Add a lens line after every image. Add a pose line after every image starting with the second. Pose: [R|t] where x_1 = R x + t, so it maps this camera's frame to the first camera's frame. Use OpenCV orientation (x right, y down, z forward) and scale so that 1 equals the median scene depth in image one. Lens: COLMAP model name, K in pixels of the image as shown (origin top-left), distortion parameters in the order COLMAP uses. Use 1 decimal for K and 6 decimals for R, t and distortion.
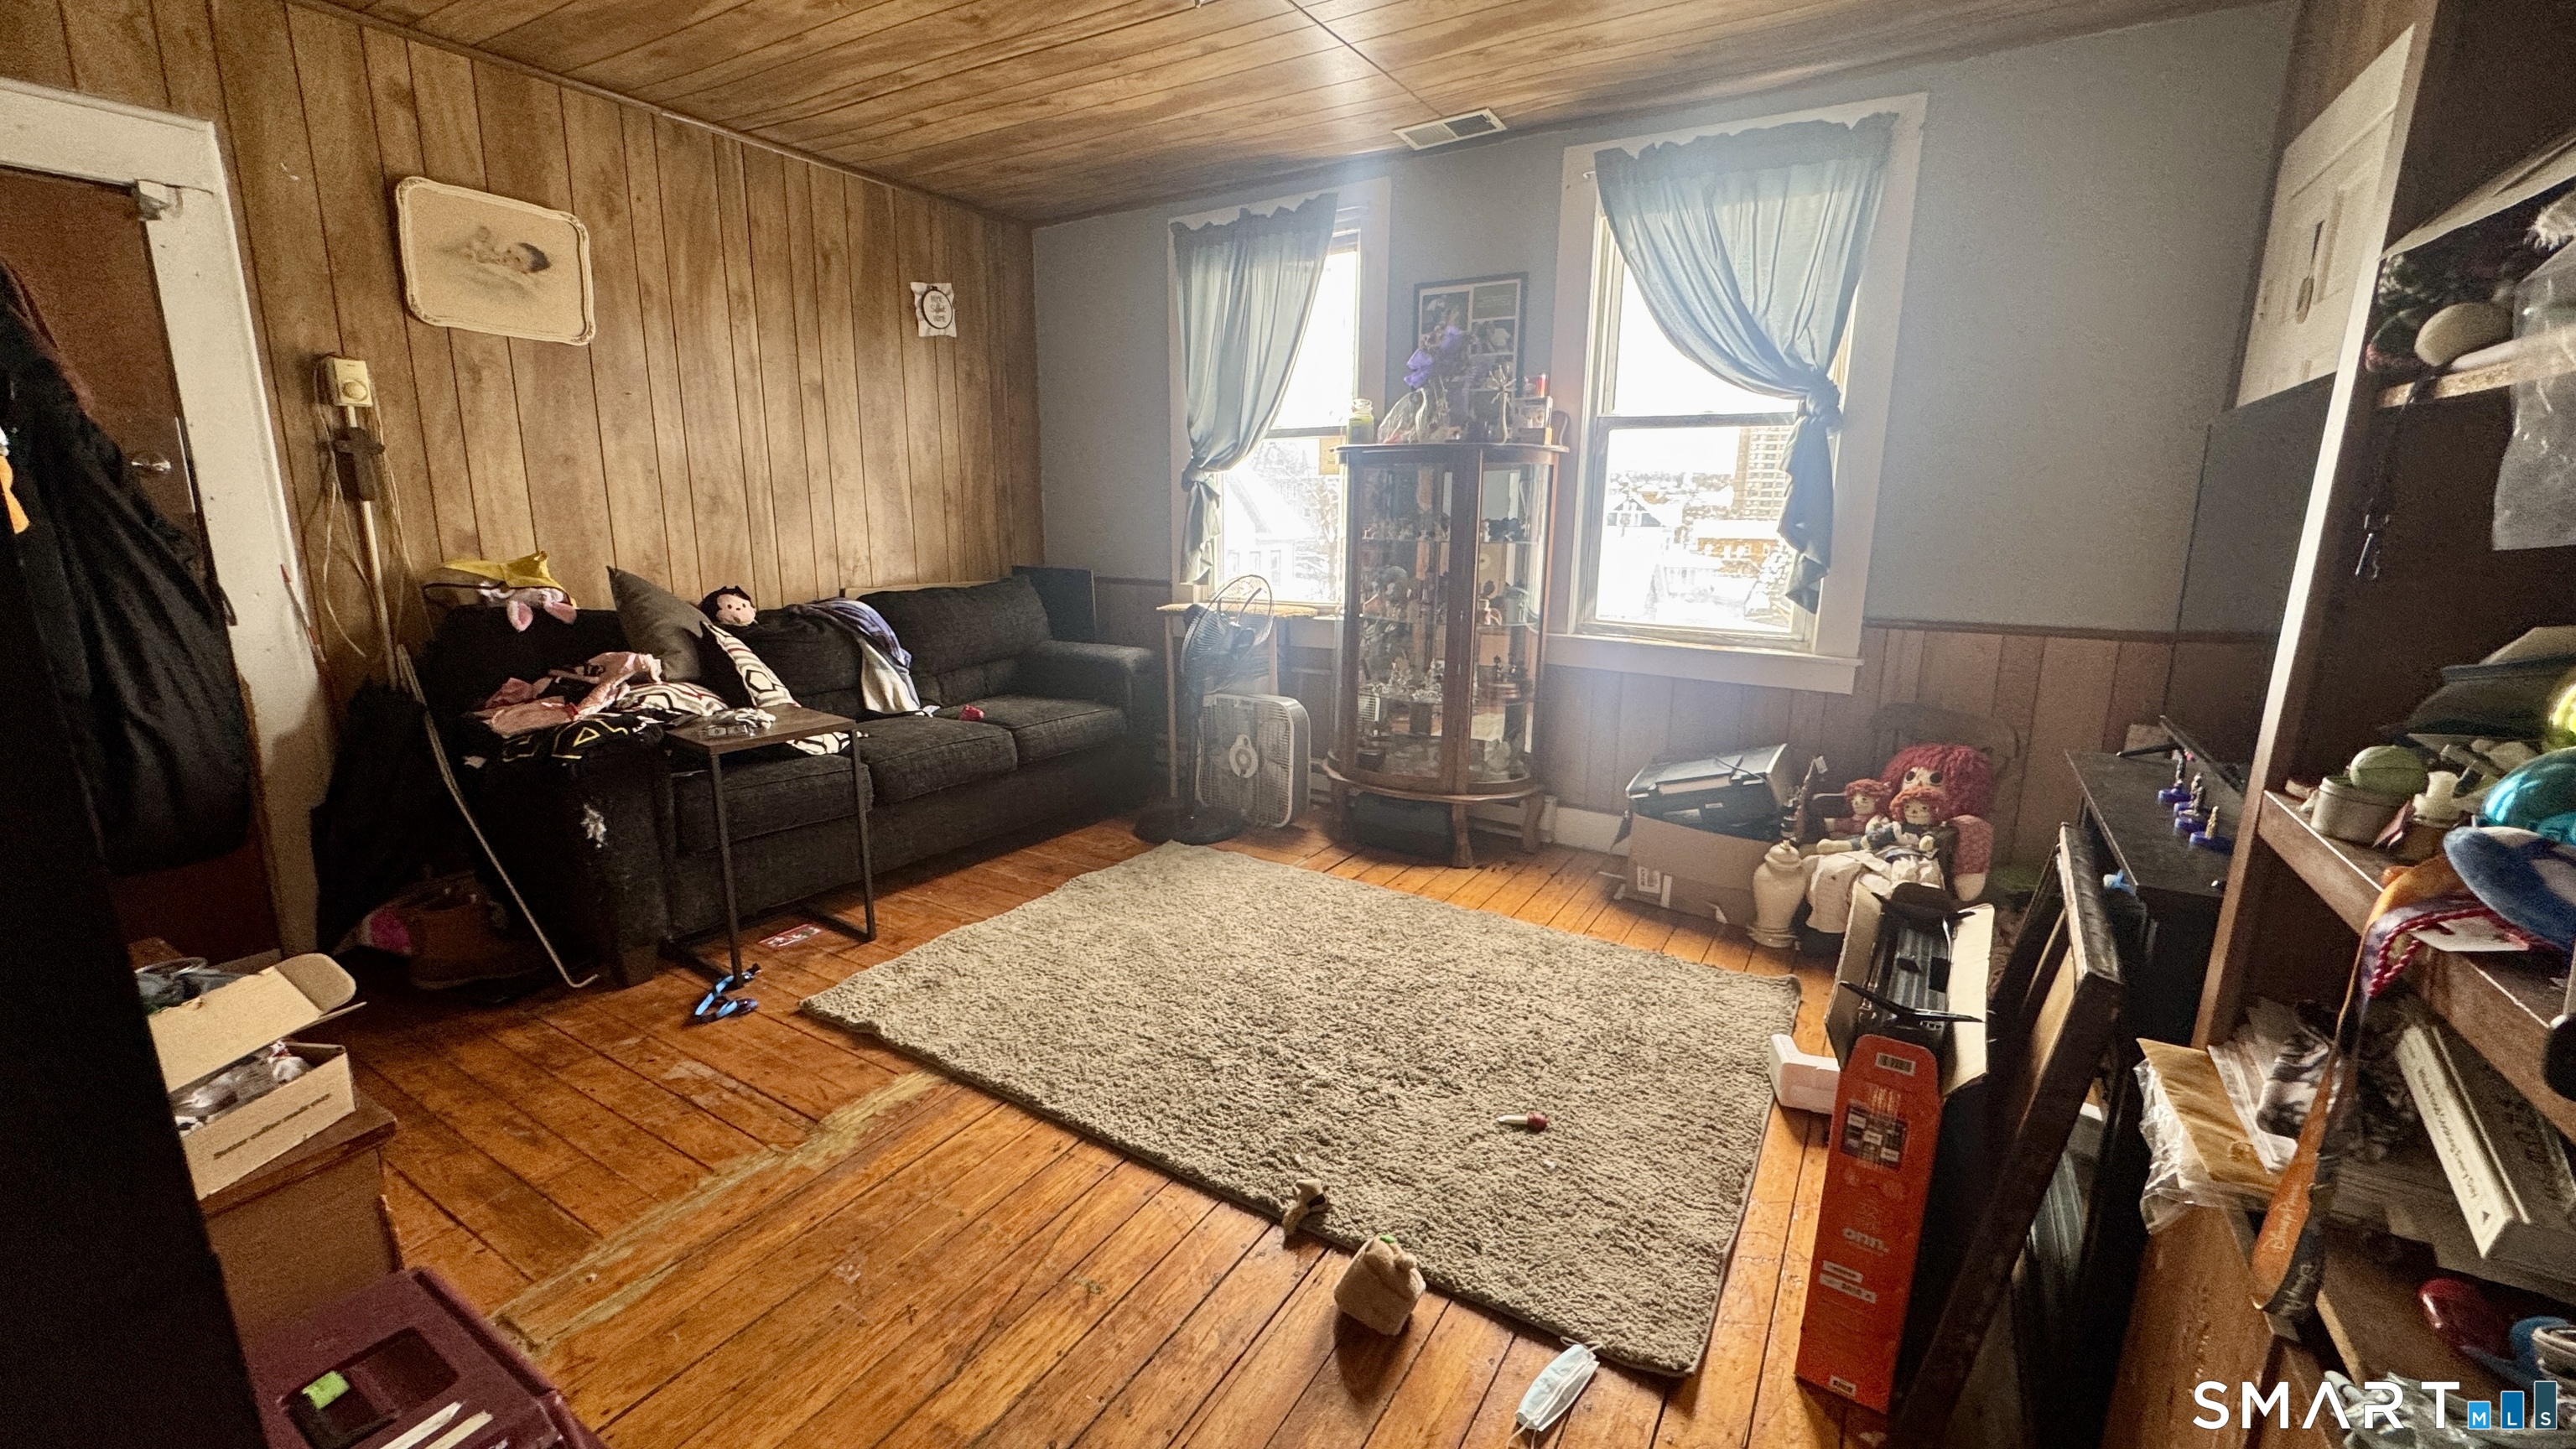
lens RADIAL K [[1023.5, 0, 1290.0], [0, 1023.5, 719.3], [0, 0, 1]] dist [-0.001841, 0.000114]
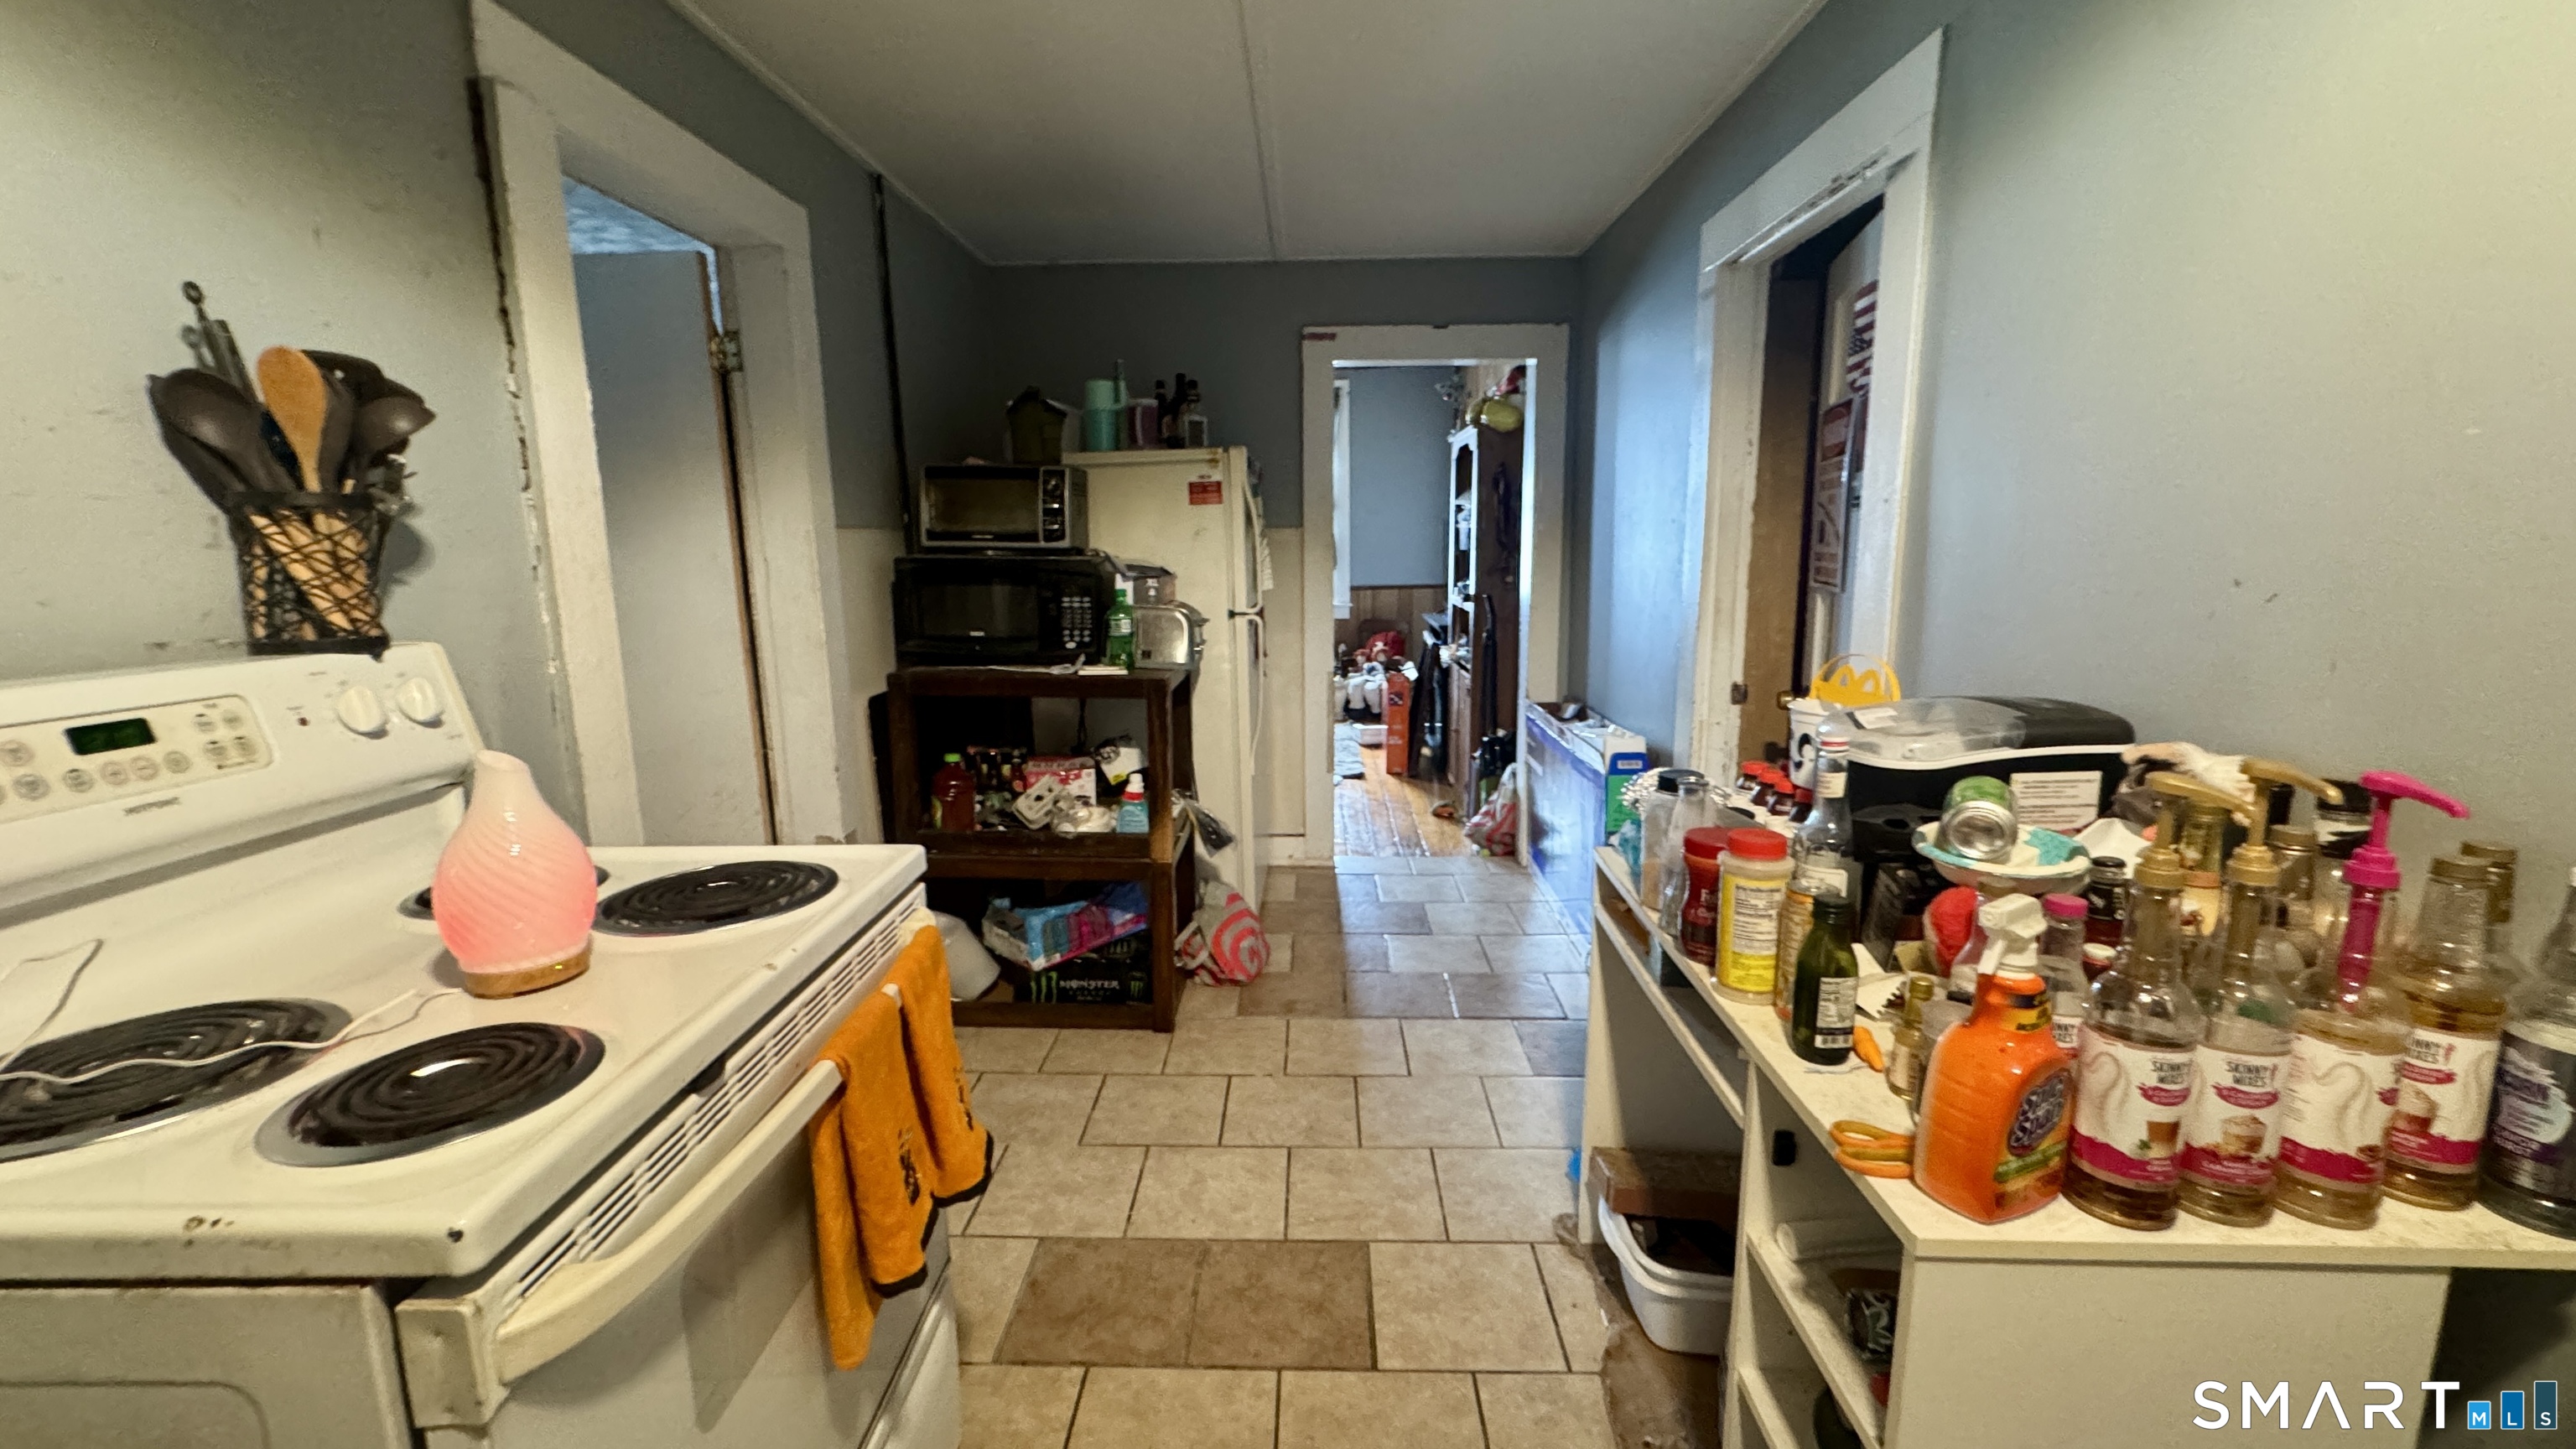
lens RADIAL K [[1023.5, 0, 1288.4], [0, 1023.5, 720.8], [0, 0, 1]] dist [-0.001841, 0.000114]
pose [[0.863437, -0.106919, 0.492997, -0.863263], [0.123965, 0.992285, -0.001910, 0.219018], [-0.488989, 0.062763, 0.870029, -1.108261]]
